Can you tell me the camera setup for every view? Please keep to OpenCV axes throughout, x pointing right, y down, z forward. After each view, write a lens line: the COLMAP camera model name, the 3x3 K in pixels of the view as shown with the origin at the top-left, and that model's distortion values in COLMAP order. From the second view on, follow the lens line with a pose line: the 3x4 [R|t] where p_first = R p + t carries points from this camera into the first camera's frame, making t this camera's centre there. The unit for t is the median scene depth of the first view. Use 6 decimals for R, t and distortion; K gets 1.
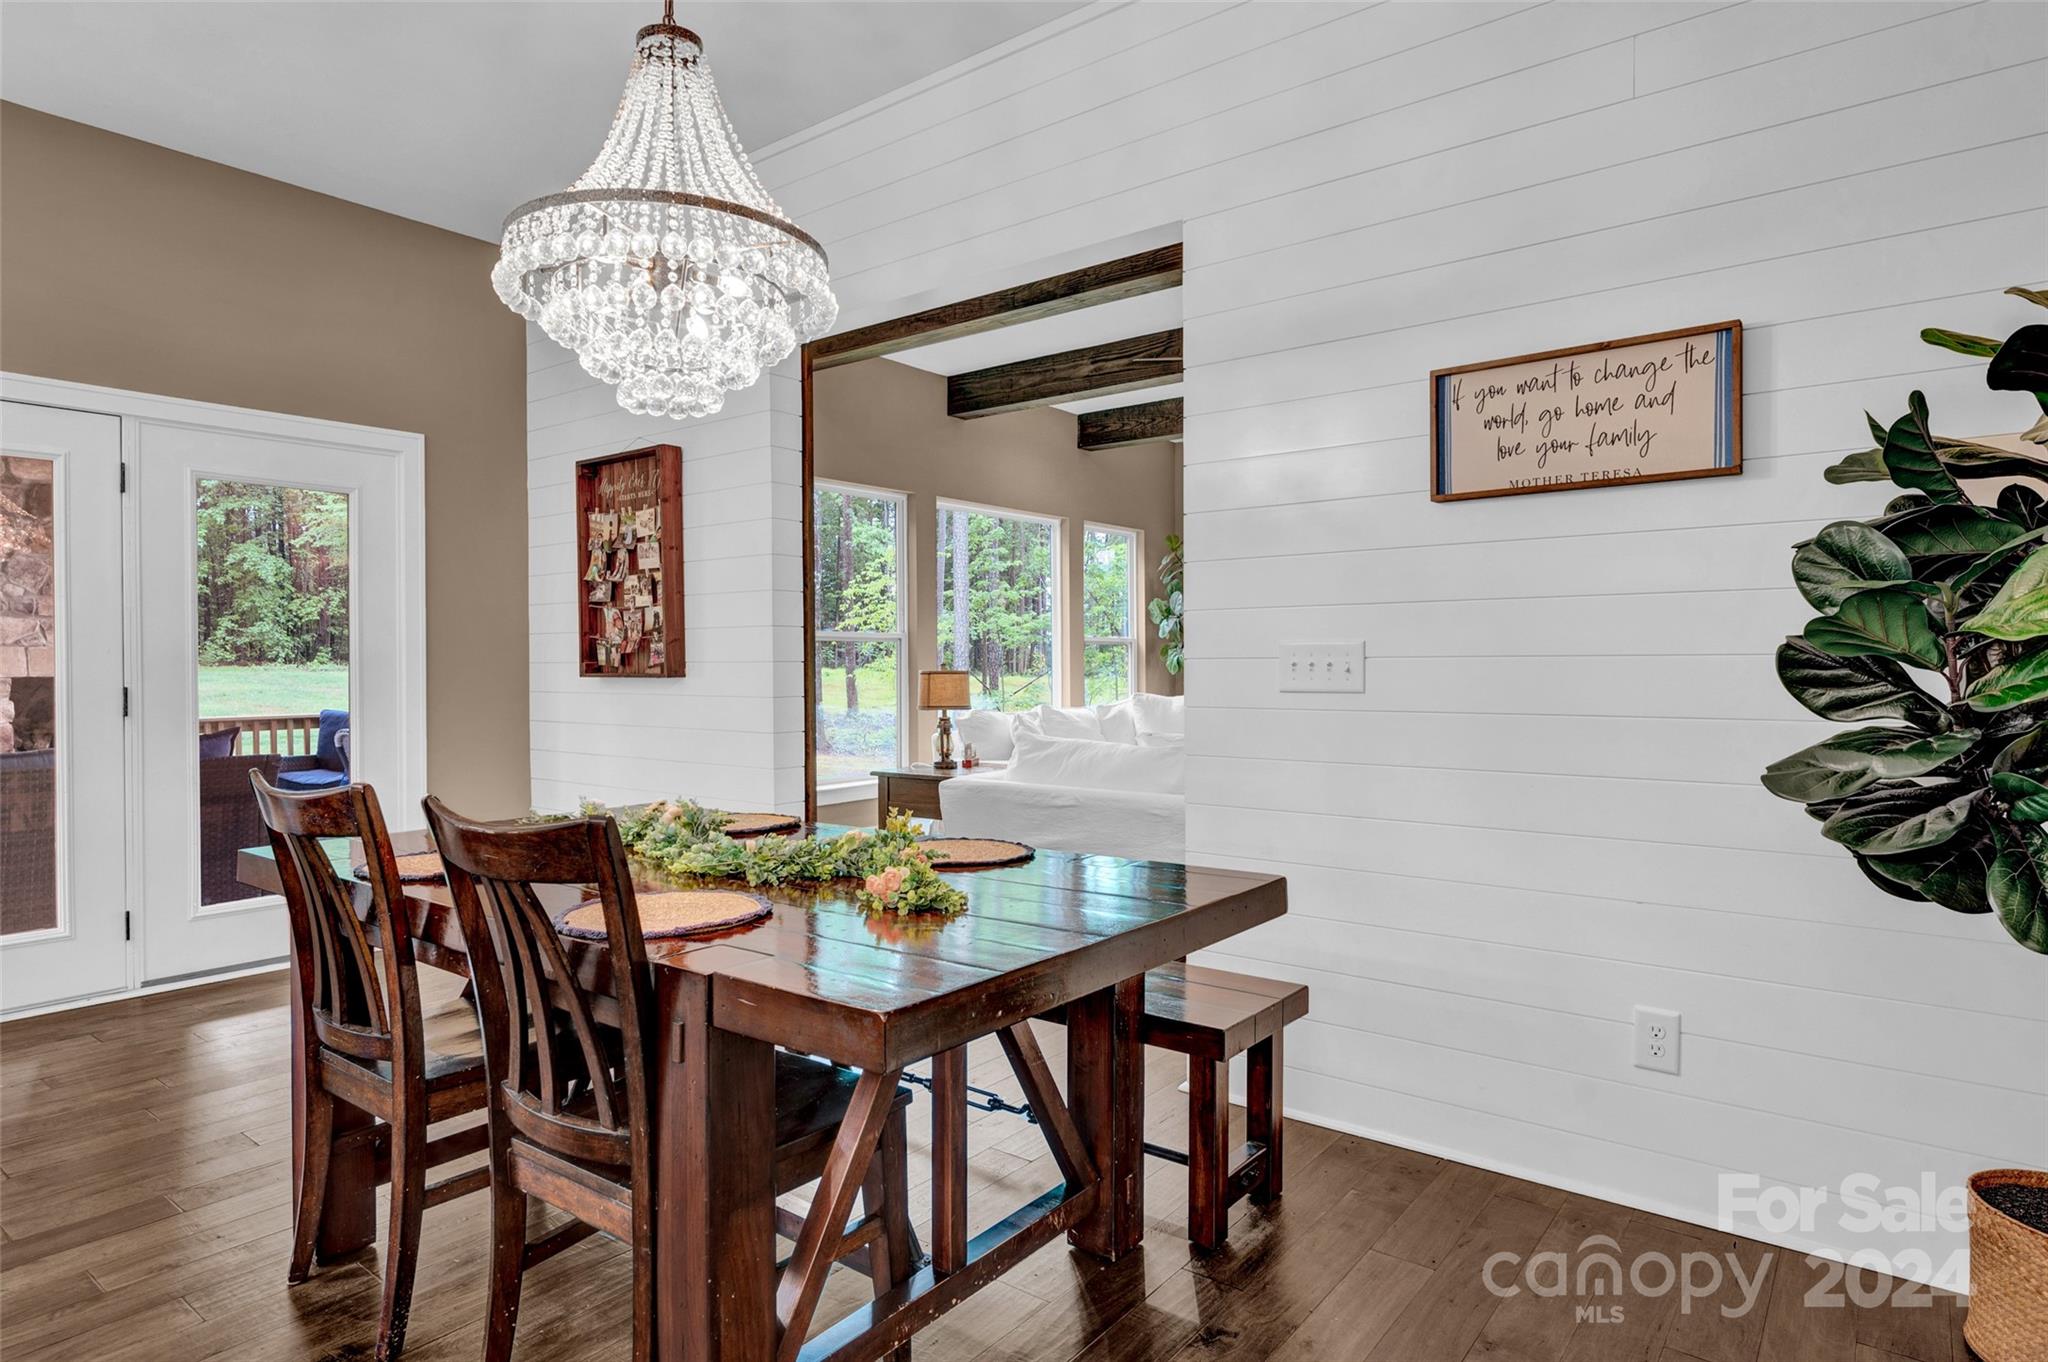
lens RADIAL K [[1142.5, 0, 986.5], [0, 1142.5, 681.8], [0, 0, 1]] dist [0.005374, 0.000743]
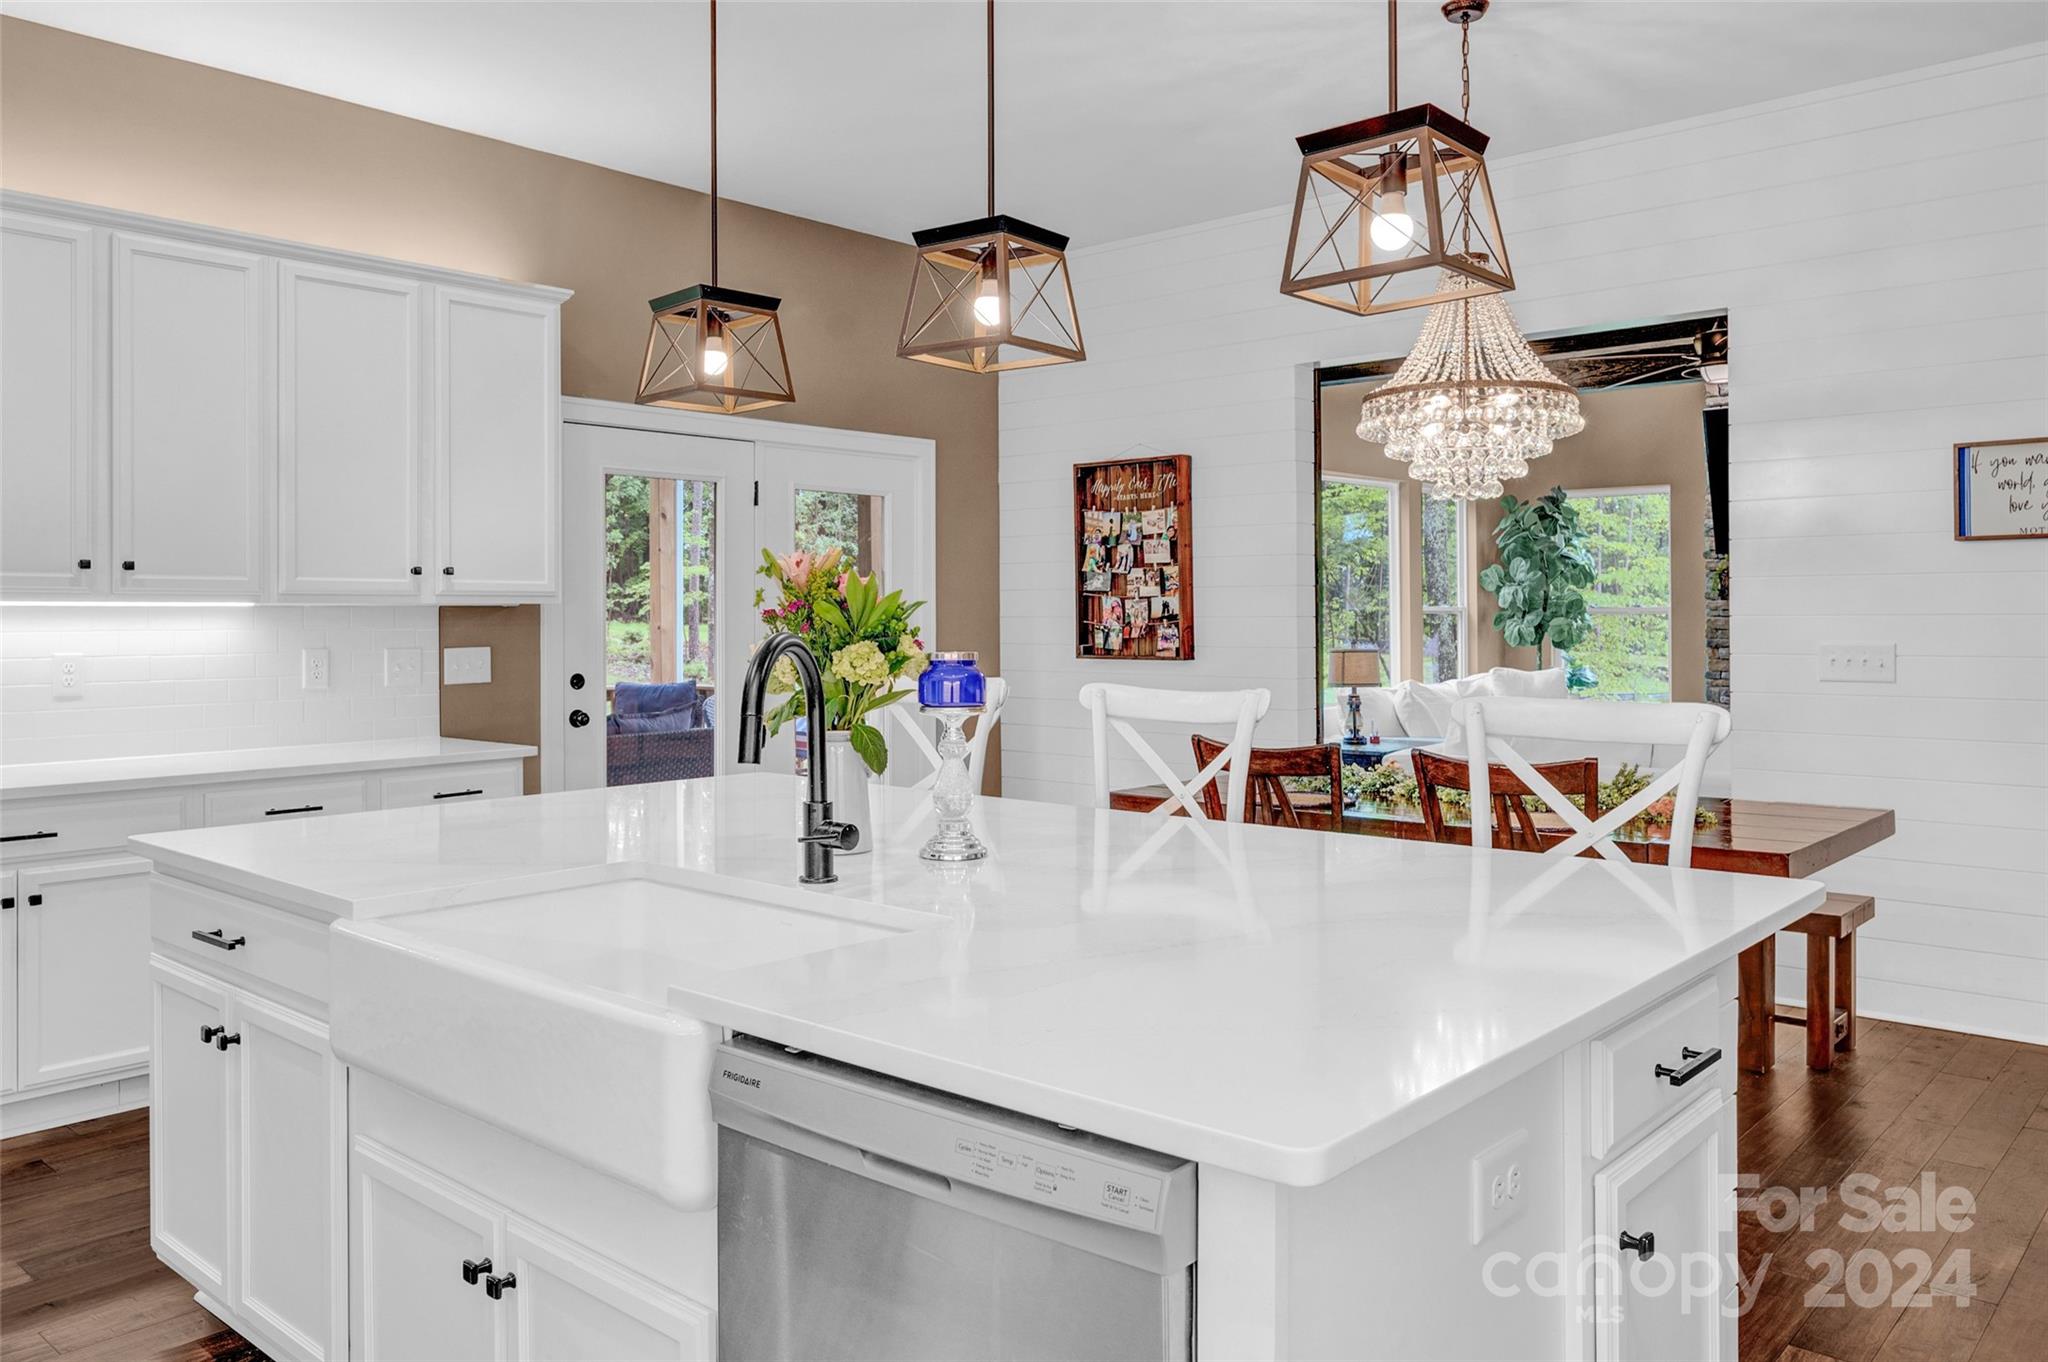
lens RADIAL K [[1509.5, 0, 970.6], [0, 1509.5, 612.5], [0, 0, 1]] dist [-0.005507, -0.001044]
pose [[0.997625, 0.000262, -0.068872, -0.371230], [-0.001460, 0.999848, -0.017348, -0.024089], [0.068857, 0.017407, 0.997475, -0.485113]]
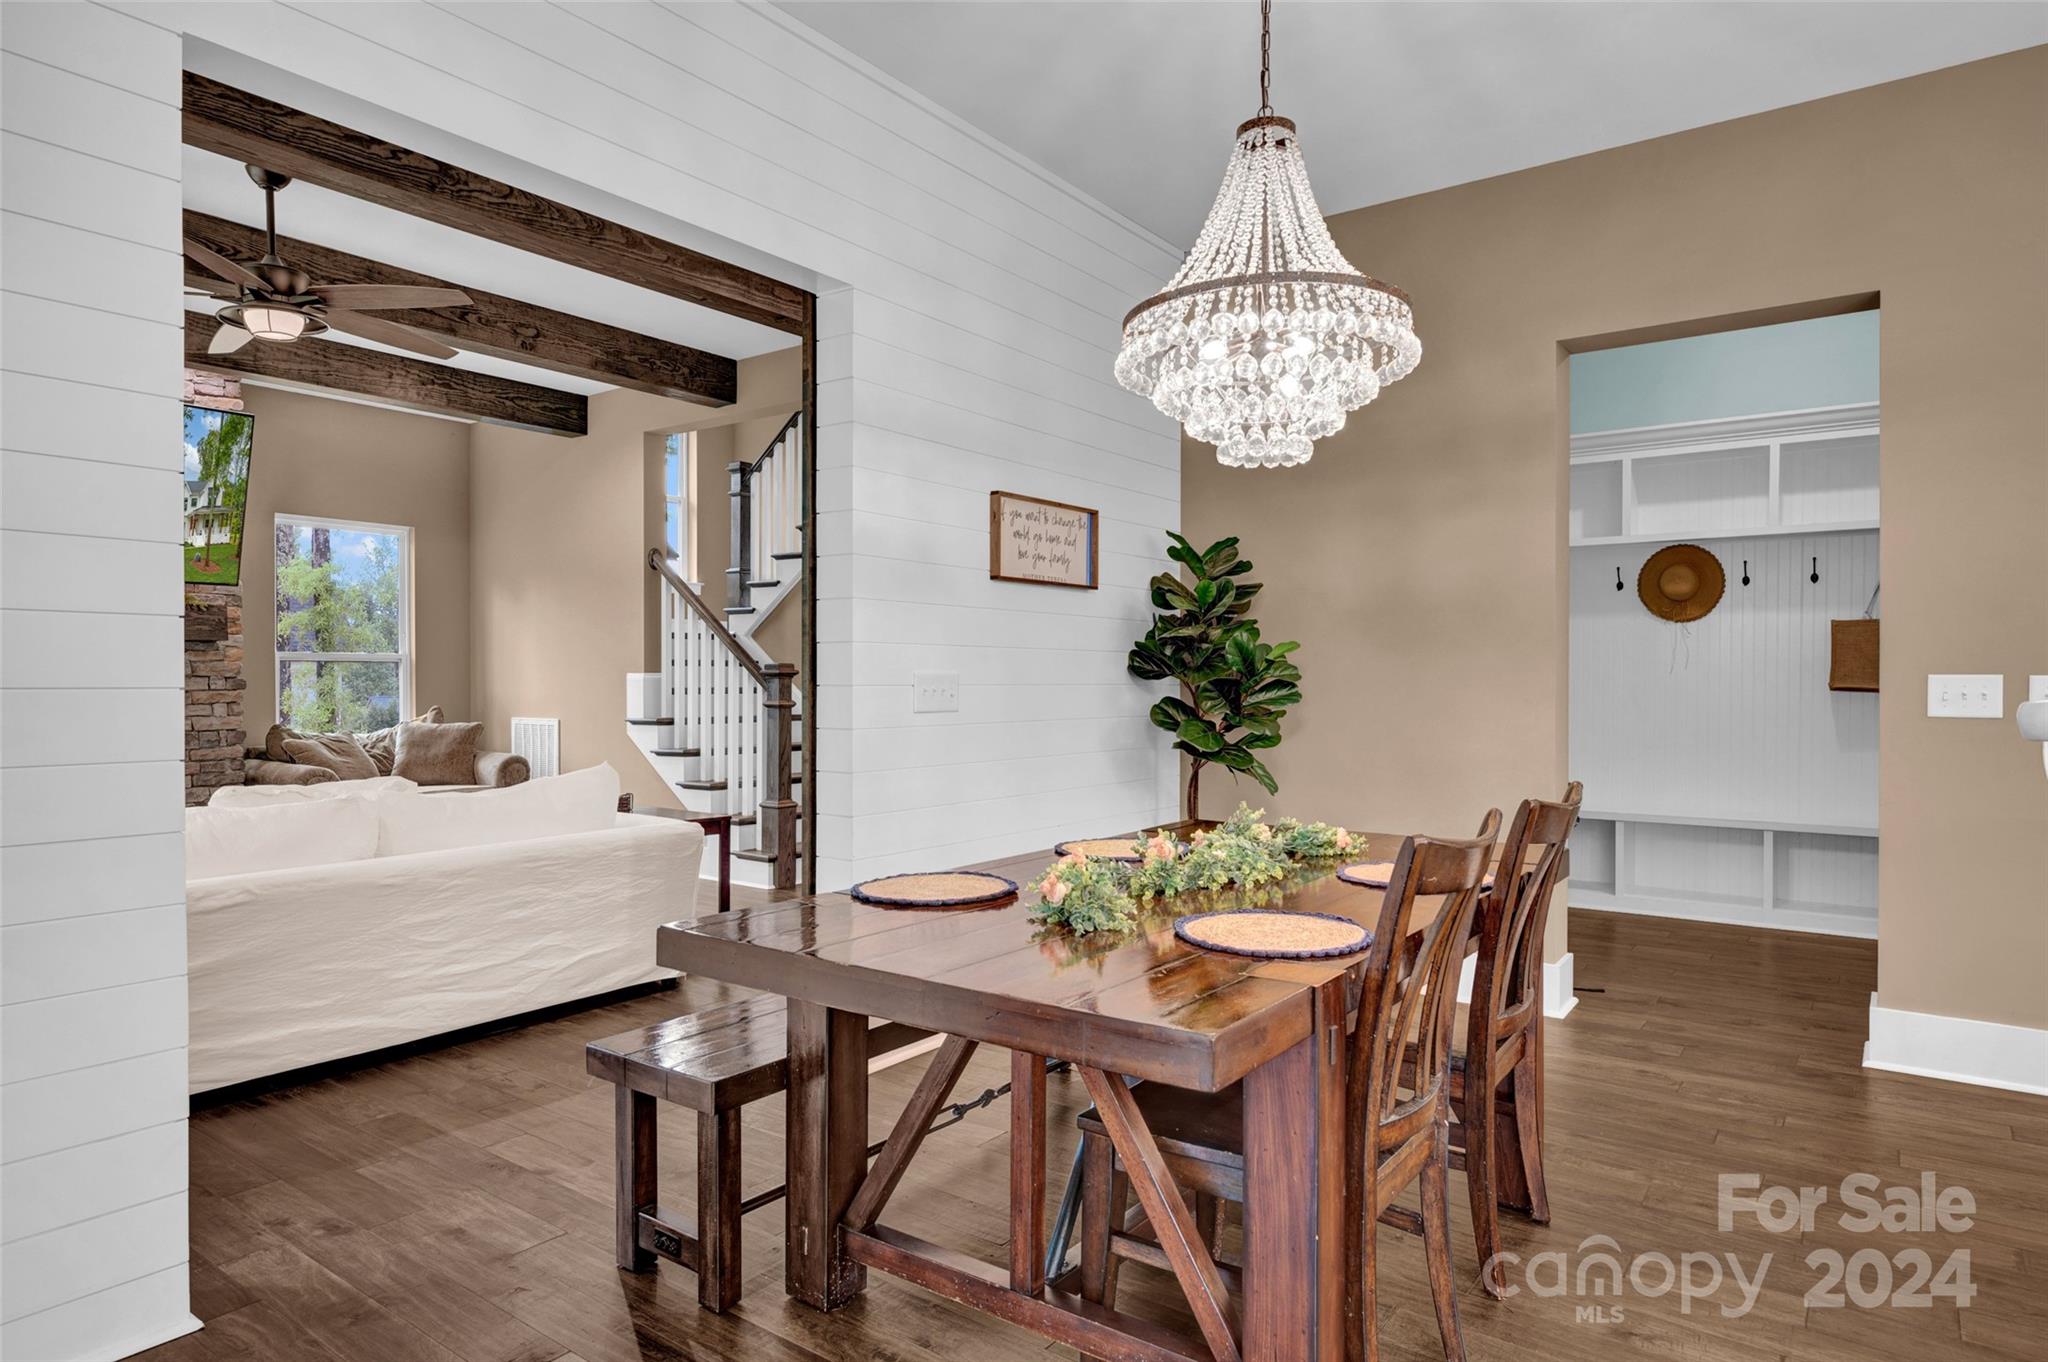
lens RADIAL K [[1174.8, 0, 1024.0], [0, 1174.8, 681.0], [0, 0, 1]] dist [0.003559, 0.000323]
pose [[-0.050645, 0.001505, 0.998716, -0.627221], [0.013249, 0.999912, -0.000835, -0.017373], [-0.998629, 0.013190, -0.050660, 0.606162]]
